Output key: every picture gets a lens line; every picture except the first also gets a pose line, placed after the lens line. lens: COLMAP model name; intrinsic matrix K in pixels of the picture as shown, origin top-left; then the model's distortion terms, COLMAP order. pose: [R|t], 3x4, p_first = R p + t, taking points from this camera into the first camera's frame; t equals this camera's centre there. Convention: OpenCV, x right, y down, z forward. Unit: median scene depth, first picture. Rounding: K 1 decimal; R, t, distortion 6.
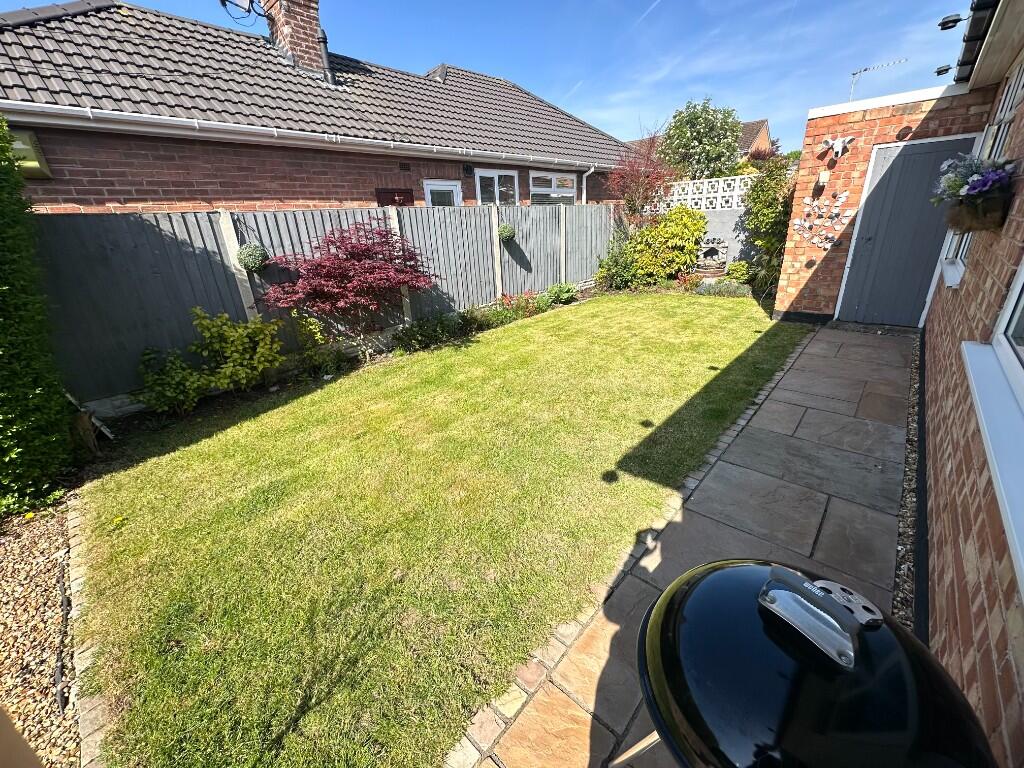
lens RADIAL K [[409.4, 0, 516.1], [0, 409.4, 383.2], [0, 0, 1]] dist [-0.001090, 0.000007]
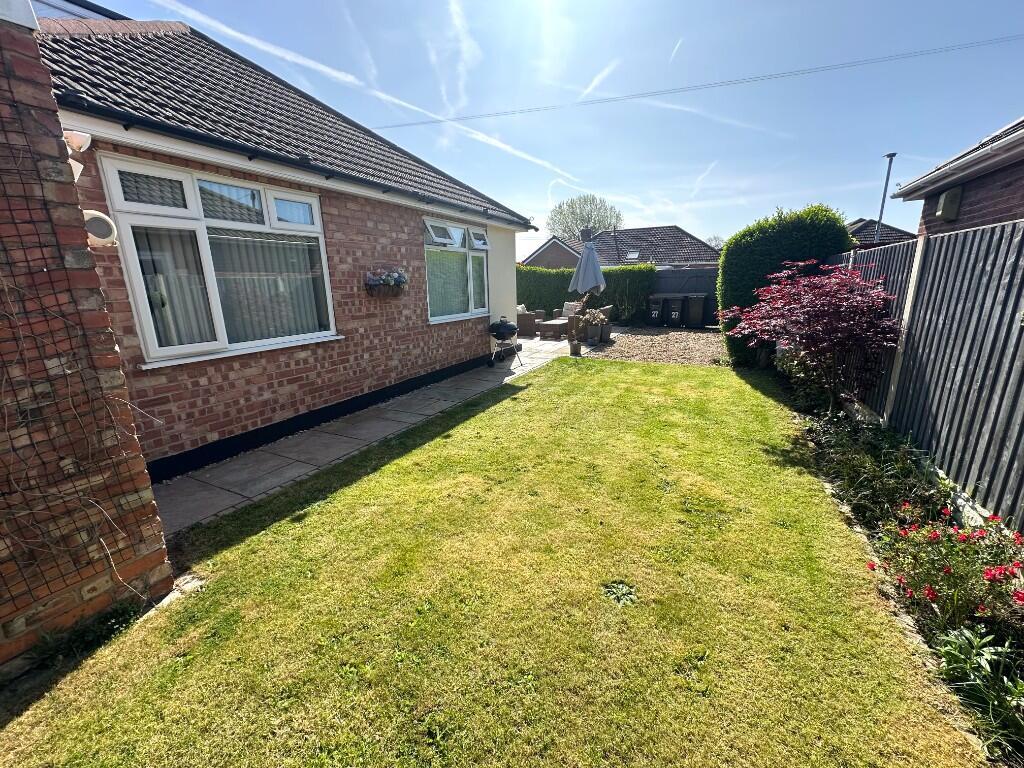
lens RADIAL K [[409.4, 0, 516.1], [0, 409.4, 383.2], [0, 0, 1]] dist [-0.001090, 0.000007]
pose [[-0.958805, 0.136639, -0.249042, 0.557477], [-0.037510, 0.808135, 0.587802, -0.728780], [0.281577, 0.572929, -0.769718, 1.744958]]
